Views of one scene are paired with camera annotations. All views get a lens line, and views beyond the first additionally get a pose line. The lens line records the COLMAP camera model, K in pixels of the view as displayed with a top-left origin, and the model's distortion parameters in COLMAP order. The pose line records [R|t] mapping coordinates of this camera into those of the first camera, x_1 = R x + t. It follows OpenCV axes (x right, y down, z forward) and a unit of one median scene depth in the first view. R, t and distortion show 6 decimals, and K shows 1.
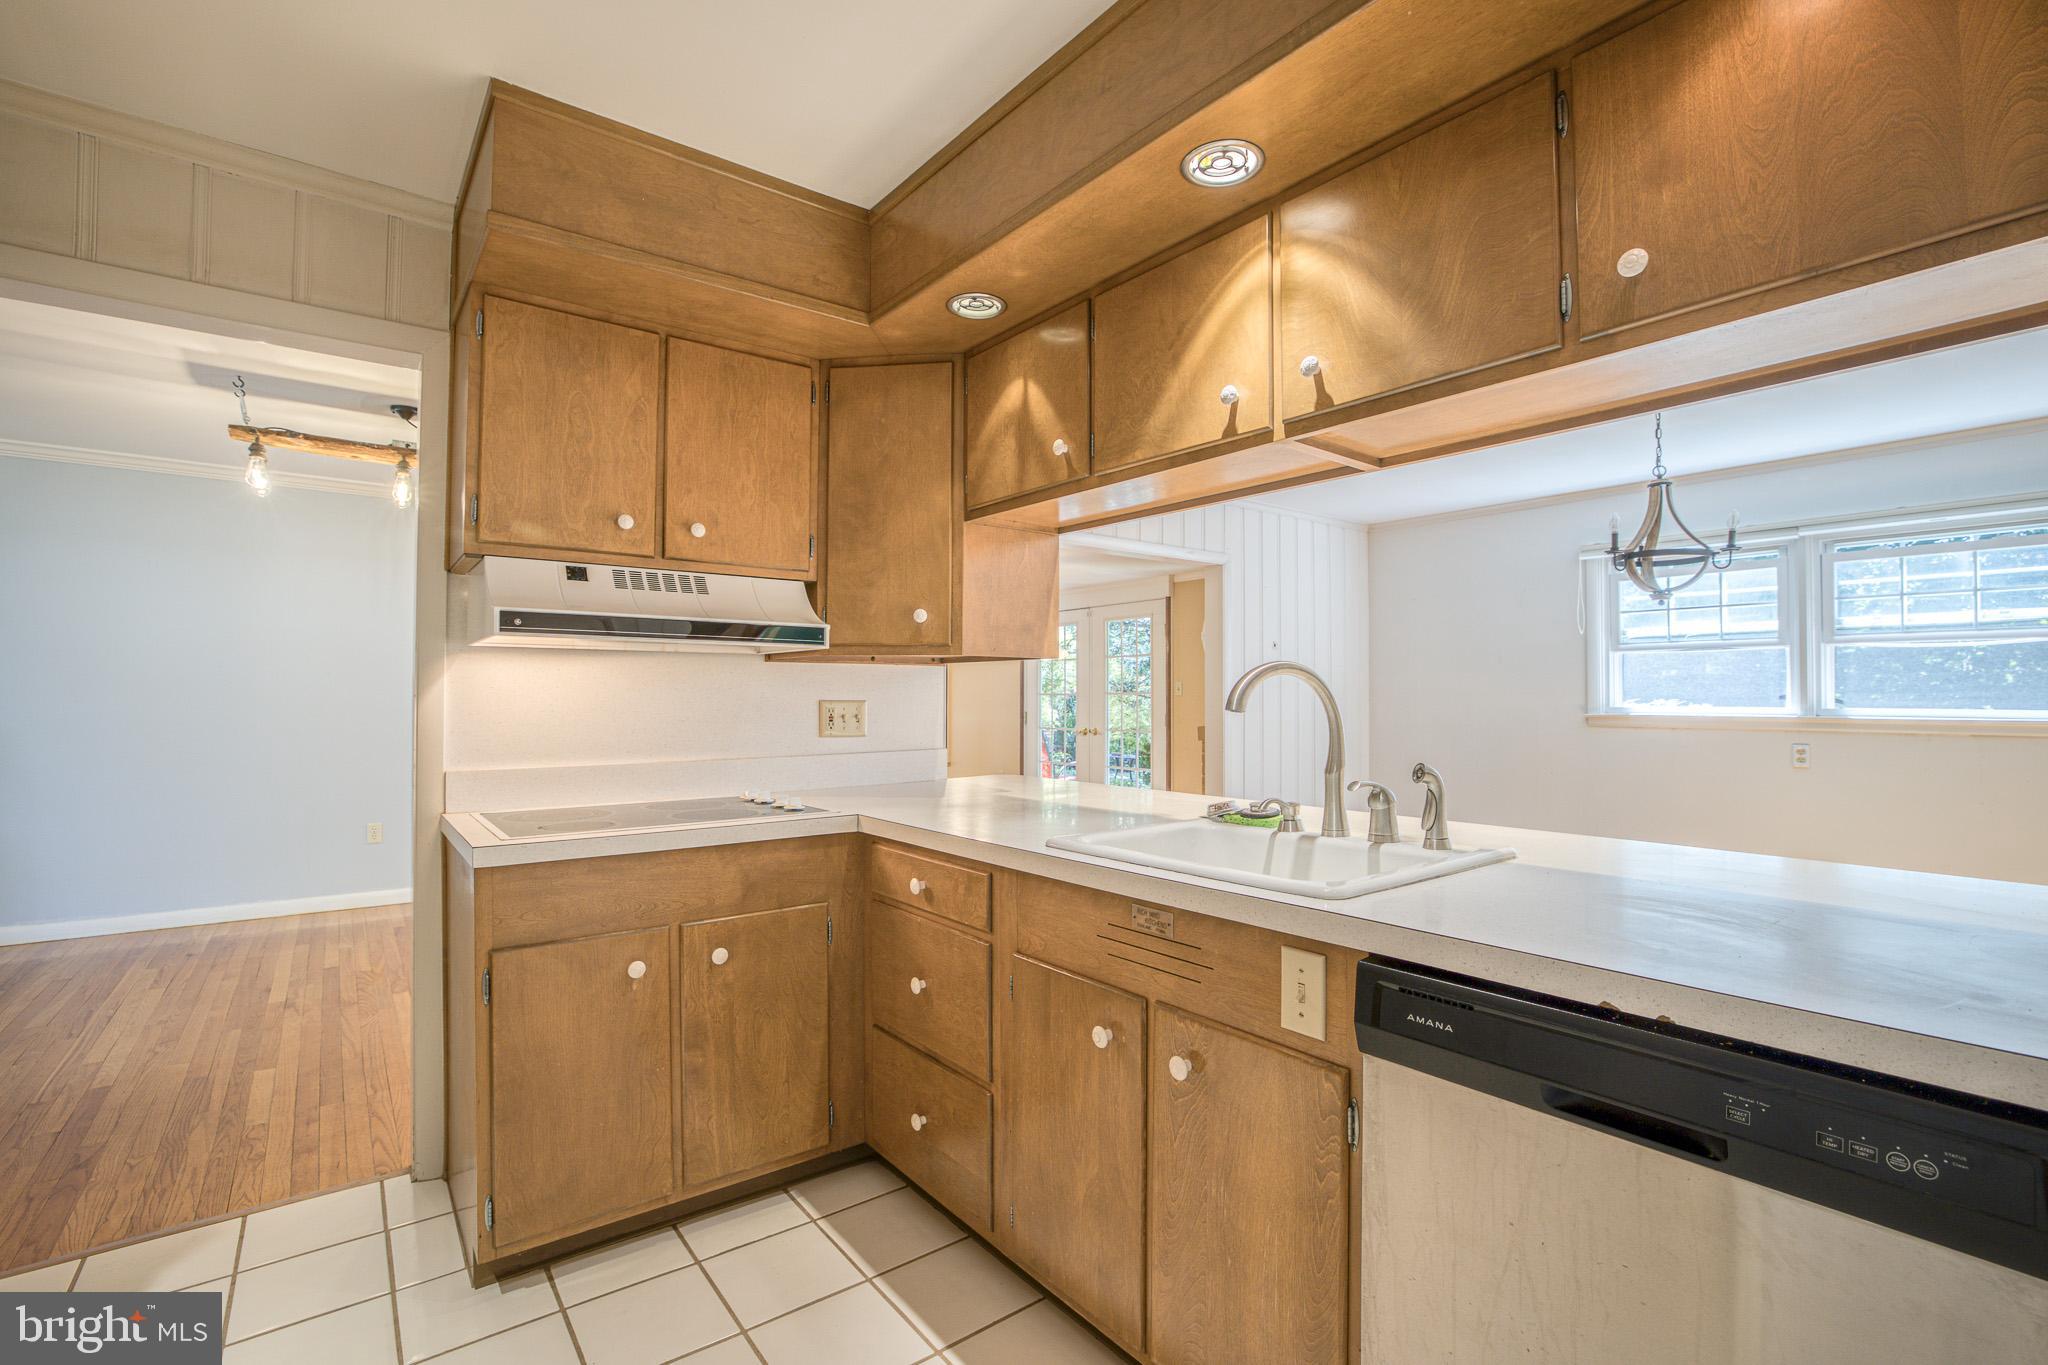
lens RADIAL K [[917.0, 0, 1020.6], [0, 917.0, 677.9], [0, 0, 1]] dist [-0.046697, 0.017662]
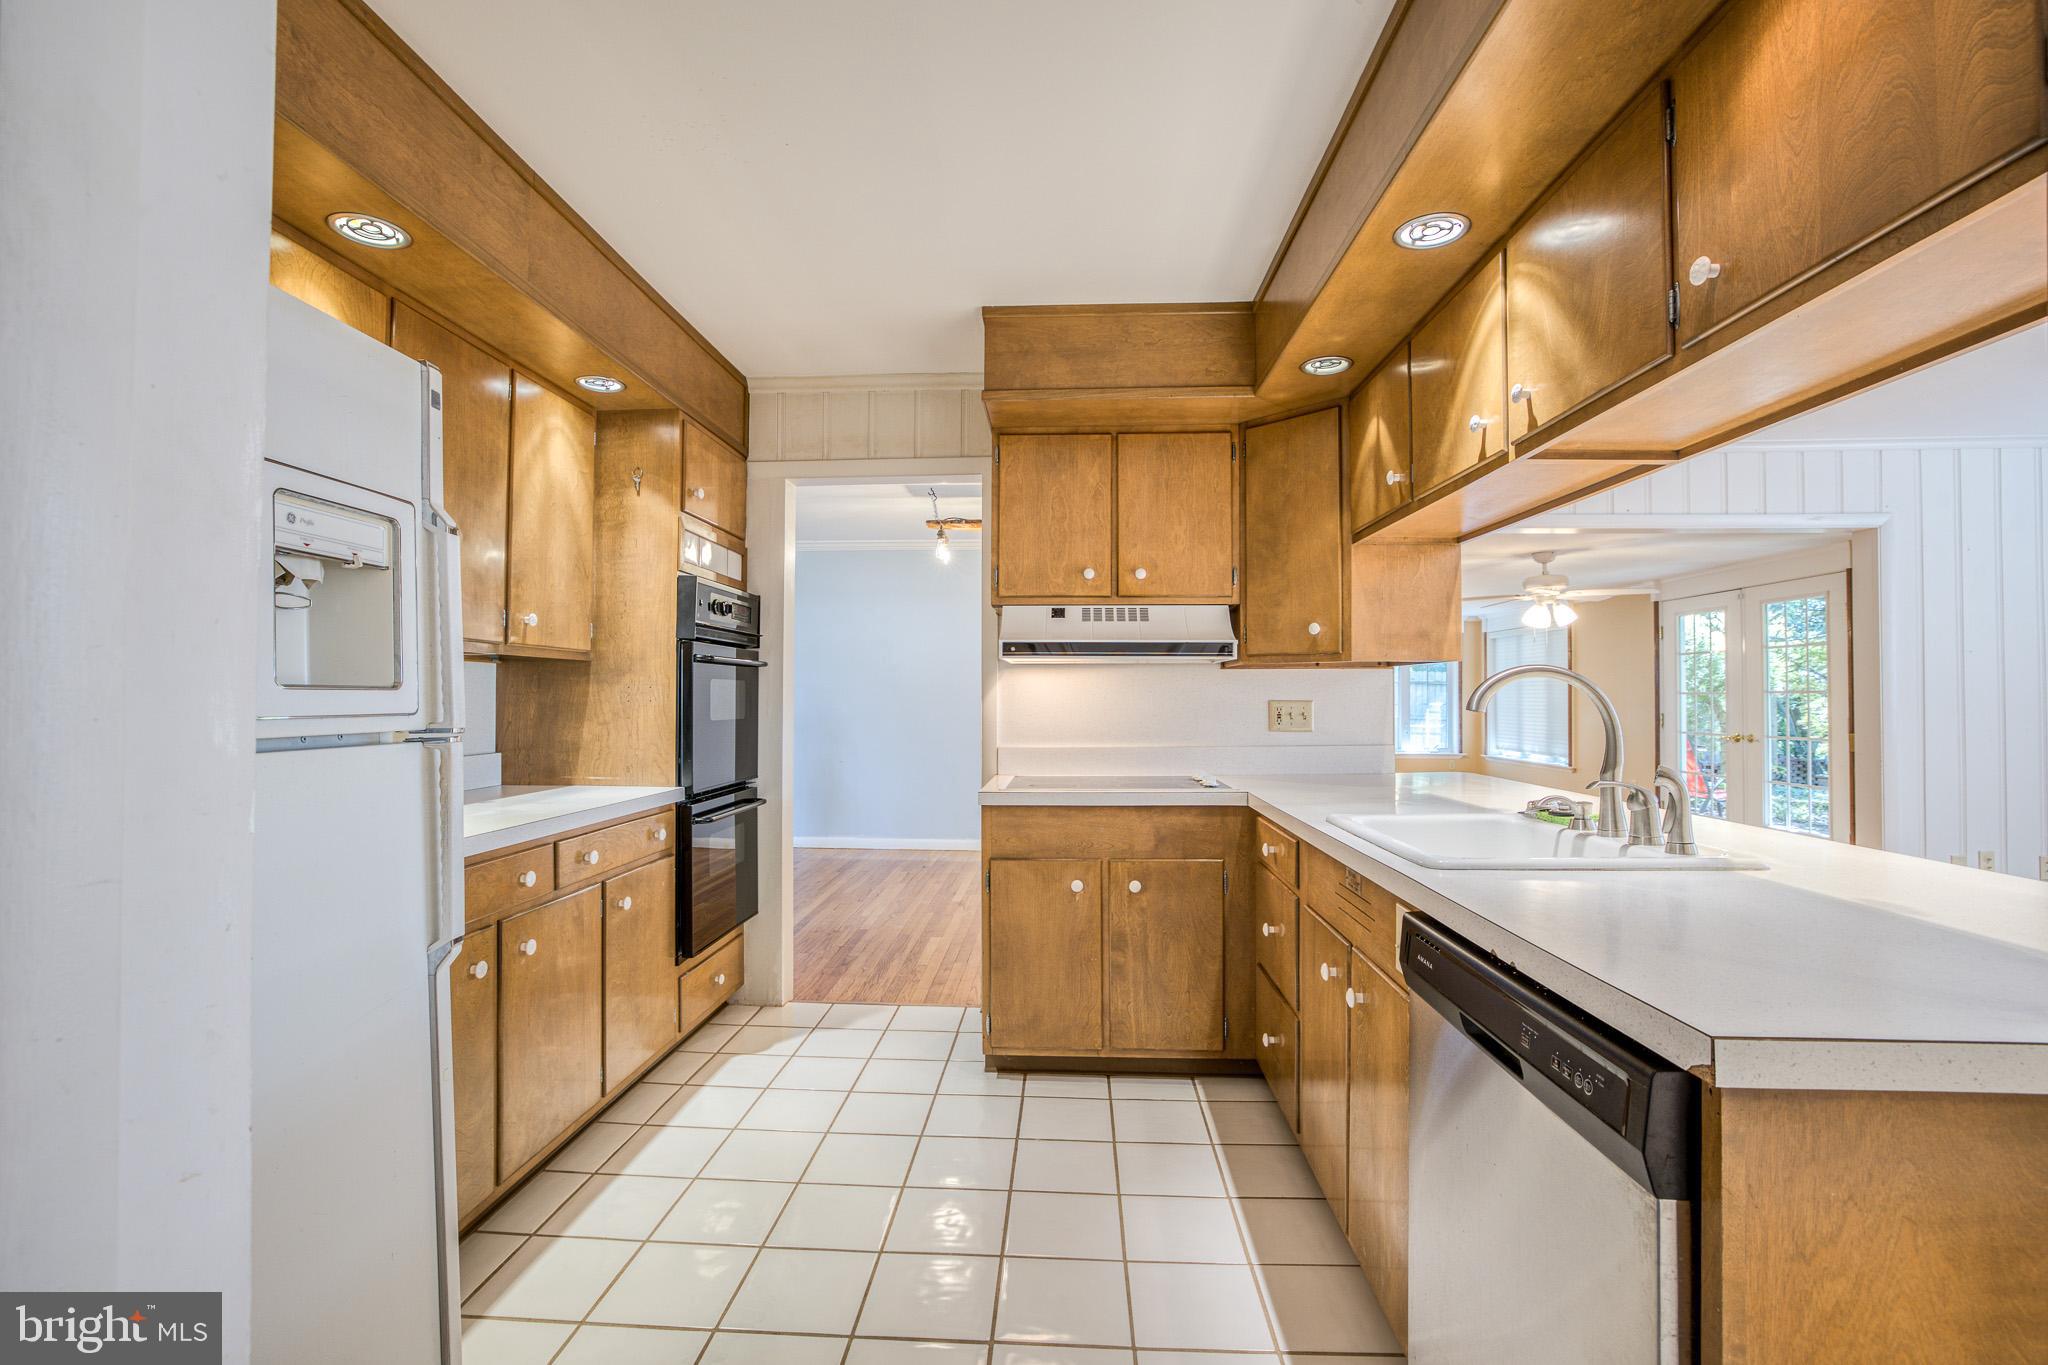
lens RADIAL K [[905.4, 0, 1016.2], [0, 905.4, 675.3], [0, 0, 1]] dist [-0.048278, 0.022082]
pose [[0.759213, -0.015528, -0.650657, 0.390612], [0.013704, 0.999875, -0.007872, -0.004756], [0.650698, -0.002940, 0.759331, -0.139790]]
